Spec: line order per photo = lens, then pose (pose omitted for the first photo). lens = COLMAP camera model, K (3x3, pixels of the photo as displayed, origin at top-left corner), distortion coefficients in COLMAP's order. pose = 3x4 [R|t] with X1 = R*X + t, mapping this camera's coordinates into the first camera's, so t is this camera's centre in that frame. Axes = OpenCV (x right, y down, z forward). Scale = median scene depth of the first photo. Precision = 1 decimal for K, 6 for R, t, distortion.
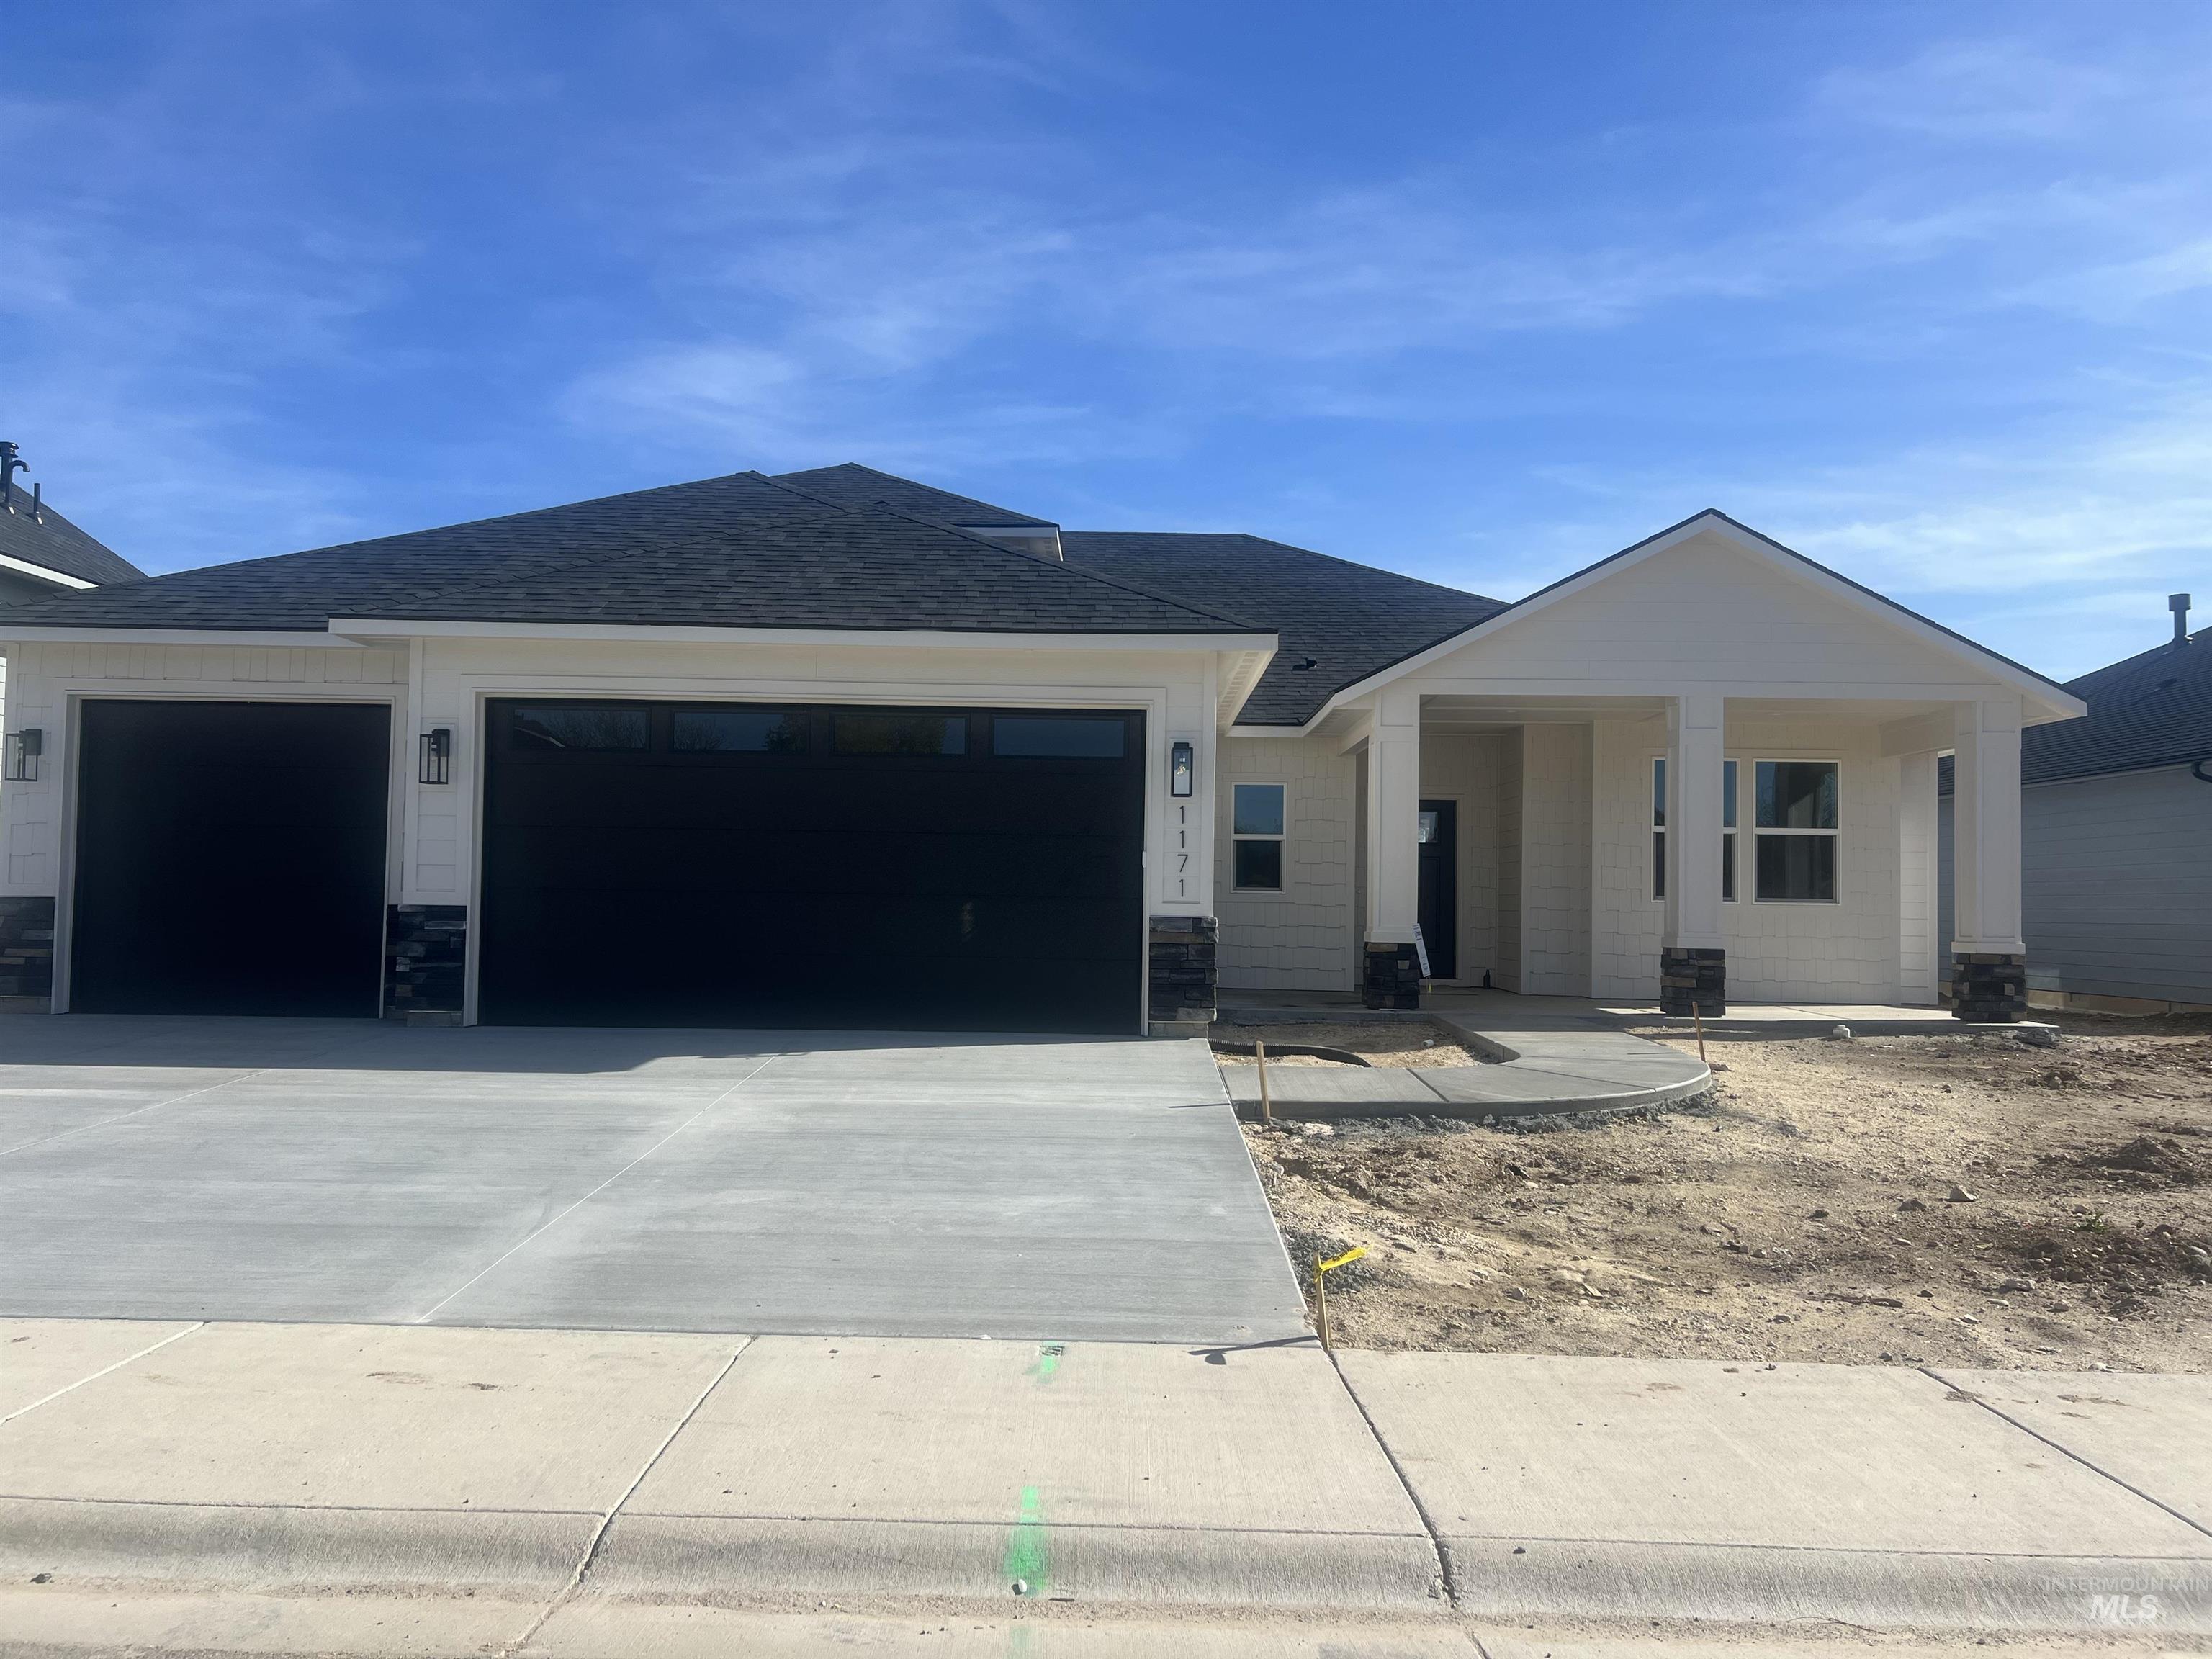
lens RADIAL K [[1663.8, 0, 1094.6], [0, 1663.8, 833.1], [0, 0, 1]] dist [0.014680, 0.000795]
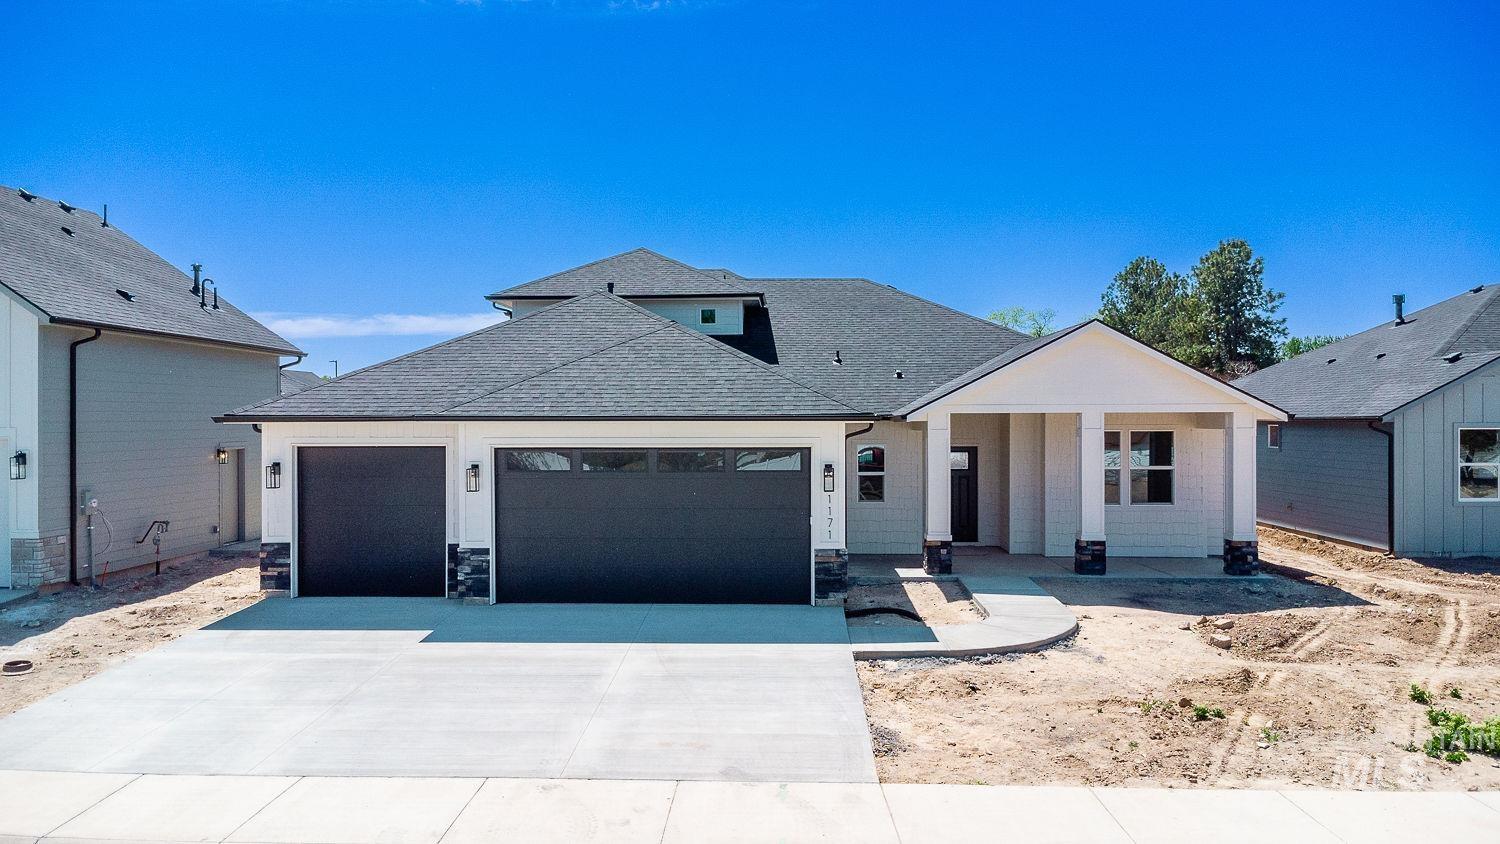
lens RADIAL K [[1084.5, 0, 754.8], [0, 1084.5, 419.8], [0, 0, 1]] dist [0.000440, 0.005133]
pose [[0.999498, -0.021703, -0.023065, -0.006993], [0.022652, 0.998873, 0.041706, -0.165674], [0.022134, -0.042207, 0.998864, -0.348837]]
